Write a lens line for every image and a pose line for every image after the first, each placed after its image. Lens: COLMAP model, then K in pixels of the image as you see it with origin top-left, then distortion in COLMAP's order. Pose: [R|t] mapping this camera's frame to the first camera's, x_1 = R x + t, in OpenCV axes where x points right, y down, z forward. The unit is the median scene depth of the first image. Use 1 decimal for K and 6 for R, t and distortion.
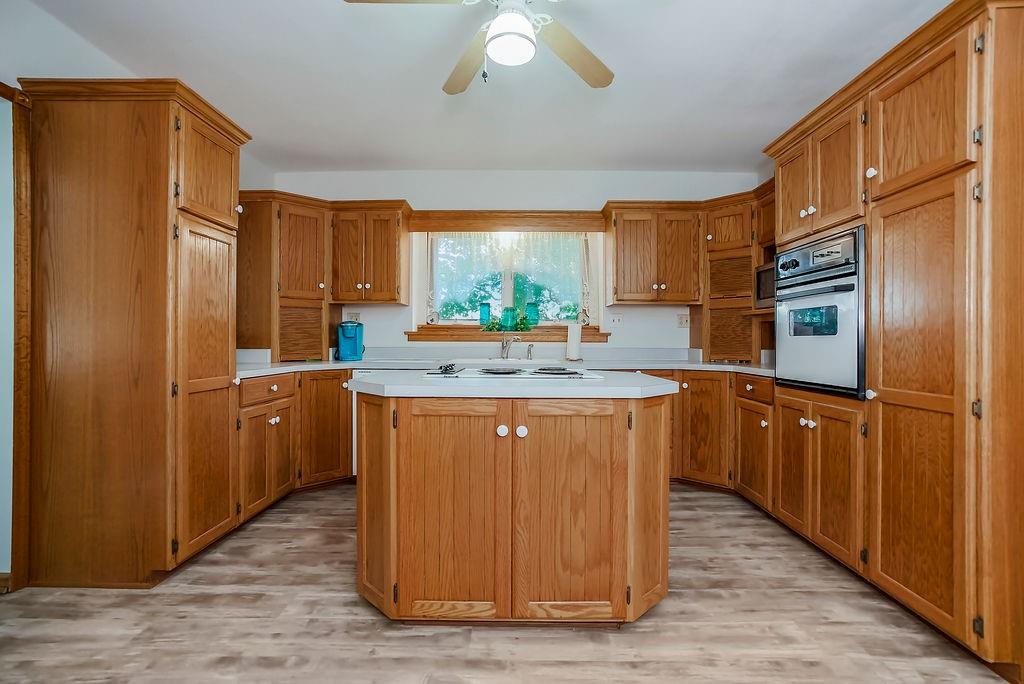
lens RADIAL K [[478.0, 0, 516.7], [0, 478.0, 343.7], [0, 0, 1]] dist [-0.048300, 0.025308]
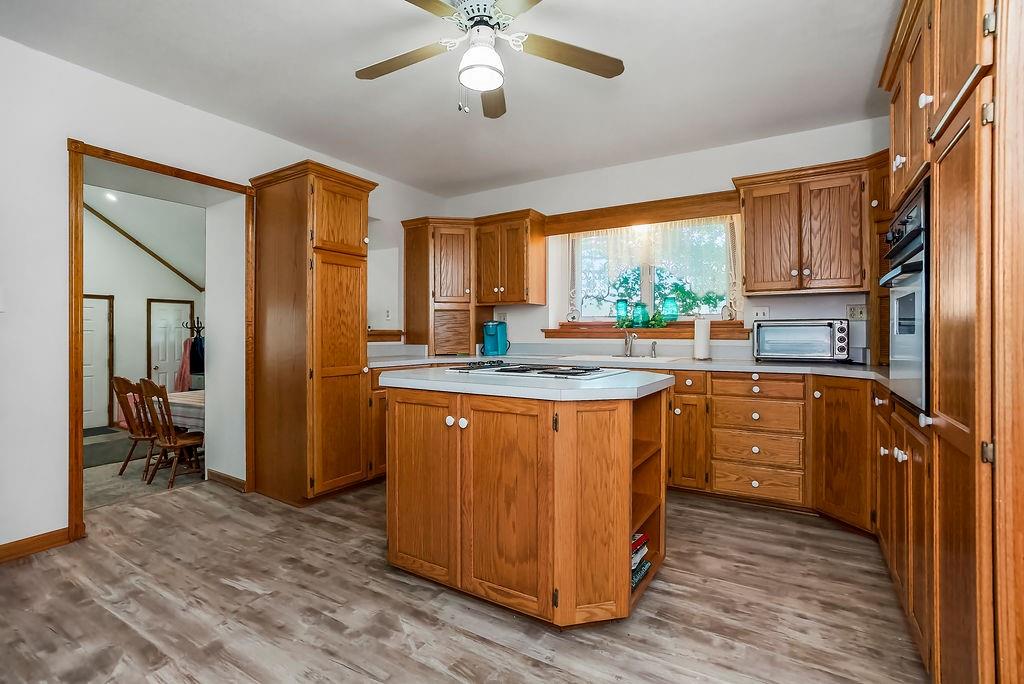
lens RADIAL K [[482.0, 0, 512.4], [0, 482.0, 336.2], [0, 0, 1]] dist [-0.050909, 0.027337]
pose [[0.849002, -0.001385, -0.528388, 0.497267], [0.000129, 0.999997, -0.002413, -0.012458], [0.528390, 0.001980, 0.849000, 0.070355]]
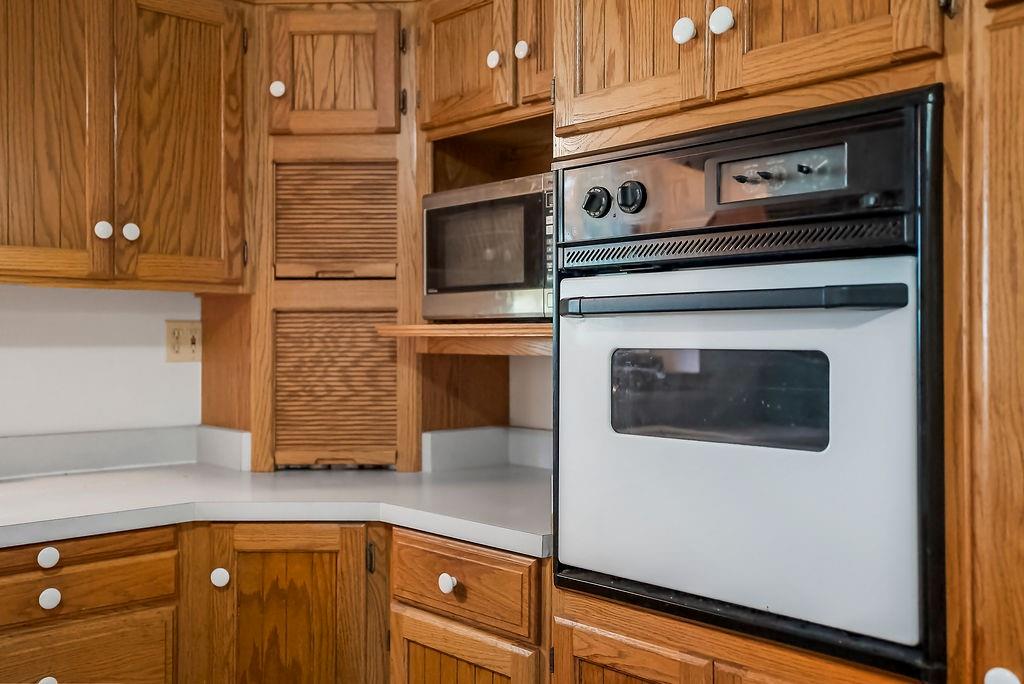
lens RADIAL K [[1010.3, 0, 511.8], [0, 1010.3, 332.0], [0, 0, 1]] dist [0.068996, -0.004324]
pose [[0.743299, 0.005262, 0.668939, 0.099052], [0.003939, 0.999917, -0.012243, -0.078907], [-0.668948, 0.011736, 0.743217, 0.602589]]
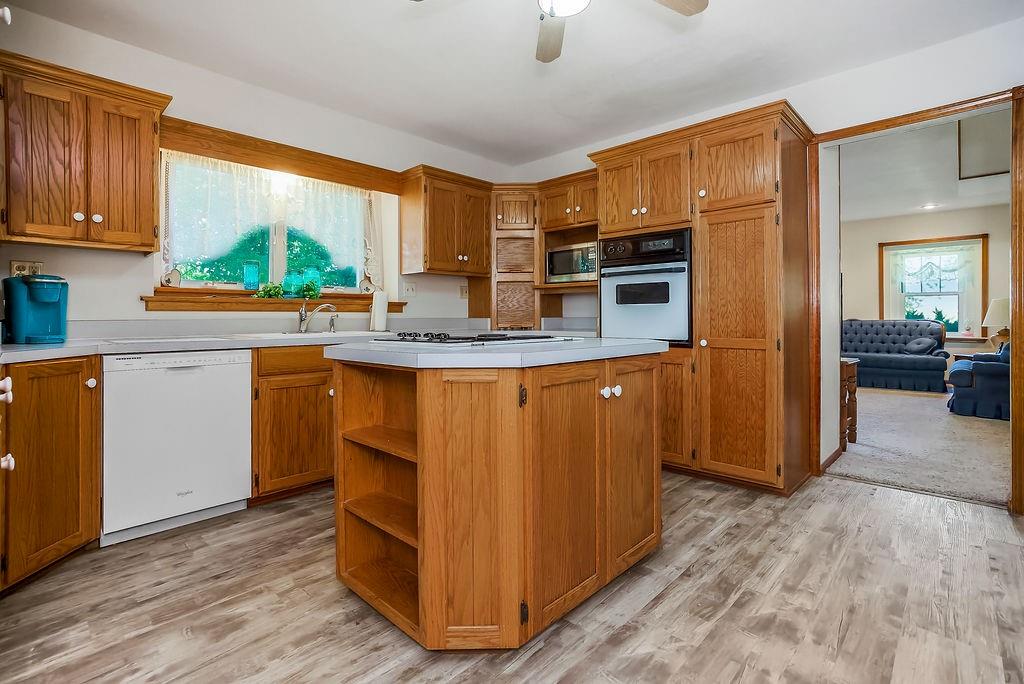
lens RADIAL K [[481.5, 0, 515.4], [0, 481.5, 316.6], [0, 0, 1]] dist [-0.051691, 0.025675]
pose [[0.688242, -0.006332, 0.725454, -0.610863], [0.012242, 0.999921, -0.002887, 0.018877], [-0.725378, 0.010868, 0.688265, 0.321999]]
